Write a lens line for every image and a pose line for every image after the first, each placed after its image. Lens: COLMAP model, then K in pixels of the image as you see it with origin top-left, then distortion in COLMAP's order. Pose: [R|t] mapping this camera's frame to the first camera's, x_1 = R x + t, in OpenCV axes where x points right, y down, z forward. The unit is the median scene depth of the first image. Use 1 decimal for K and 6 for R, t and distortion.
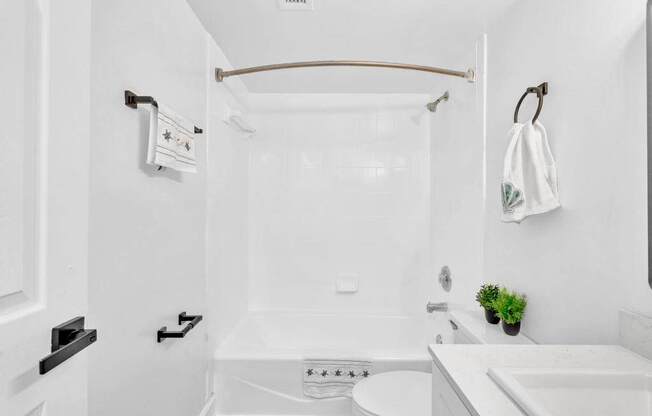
lens RADIAL K [[287.5, 0, 326.0], [0, 287.5, 208.0], [0, 0, 1]] dist [-0.023603, 0.000808]
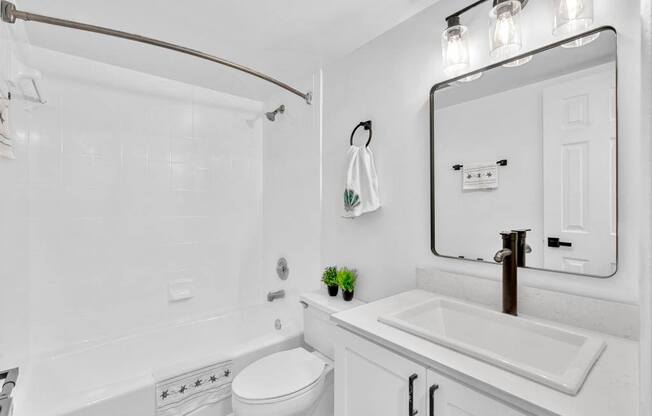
lens RADIAL K [[287.5, 0, 326.0], [0, 287.5, 208.0], [0, 0, 1]] dist [-0.023603, 0.000808]
pose [[0.766505, -0.006675, 0.642204, -0.285894], [0.003116, 0.999973, 0.006674, -0.005870], [-0.642231, -0.003114, 0.766505, 0.015174]]
